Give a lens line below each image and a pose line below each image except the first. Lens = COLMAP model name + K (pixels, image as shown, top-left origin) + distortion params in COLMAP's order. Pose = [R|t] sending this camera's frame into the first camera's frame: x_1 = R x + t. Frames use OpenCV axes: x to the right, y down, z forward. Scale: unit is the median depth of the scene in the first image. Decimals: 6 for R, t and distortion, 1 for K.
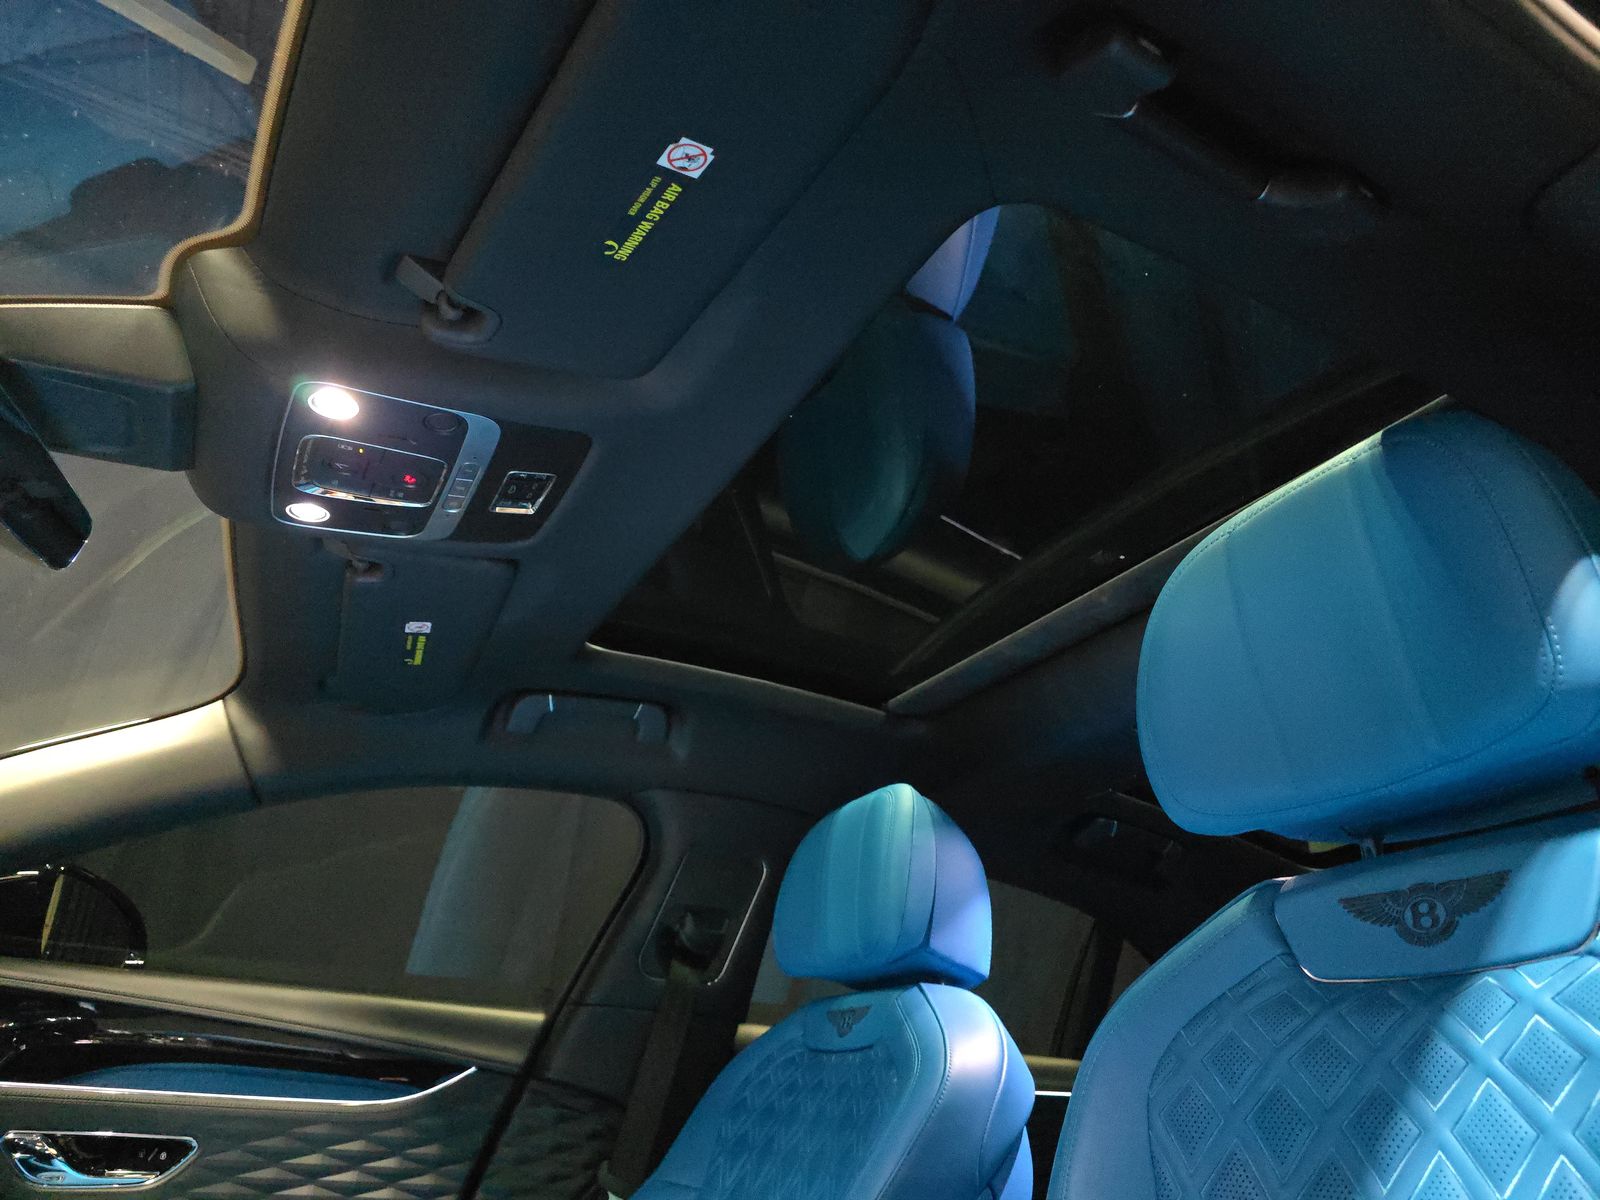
lens RADIAL K [[1096.9, 0, 800.0], [0, 1096.9, 600.0], [0, 0, 1]] dist [0.050786, -0.041221]
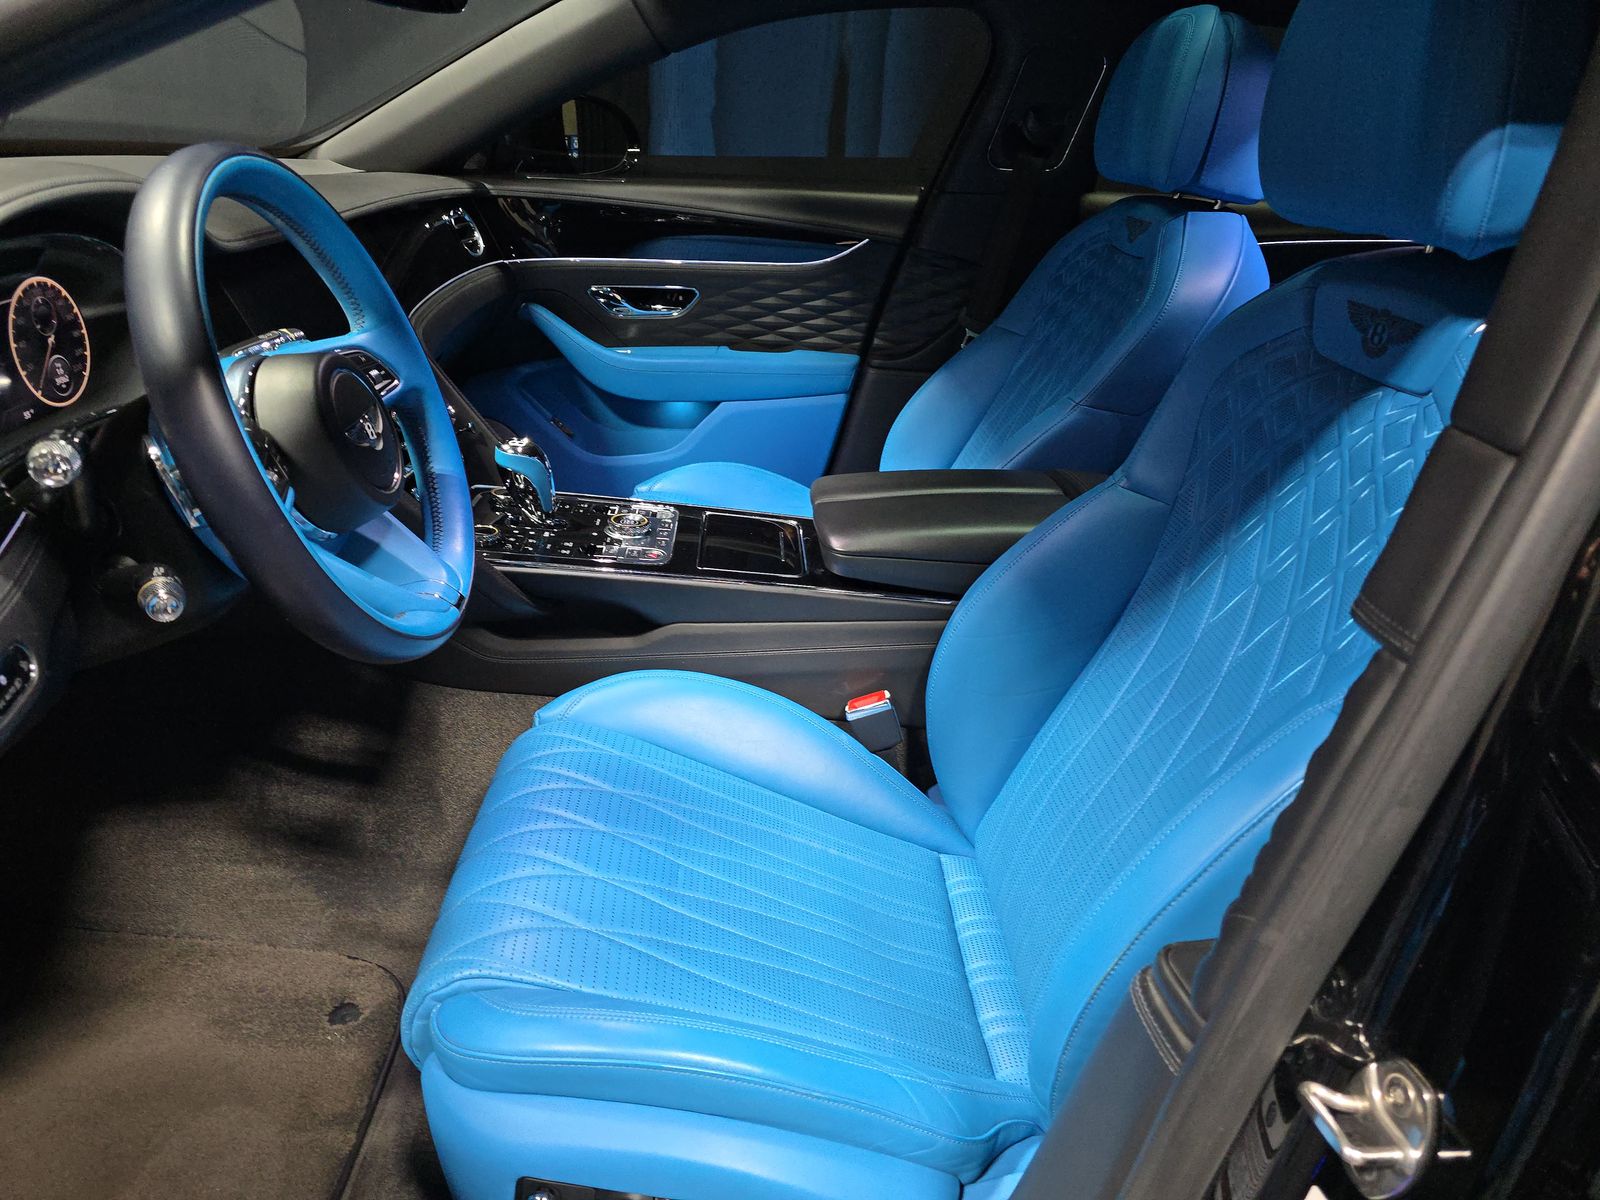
lens RADIAL K [[1096.9, 0, 800.0], [0, 1096.9, 600.0], [0, 0, 1]] dist [0.050786, -0.041221]
pose [[0.904448, 0.160093, -0.395404, 0.238269], [0.198751, 0.662012, 0.722661, -0.280972], [0.377455, -0.732196, 0.566937, -0.115159]]
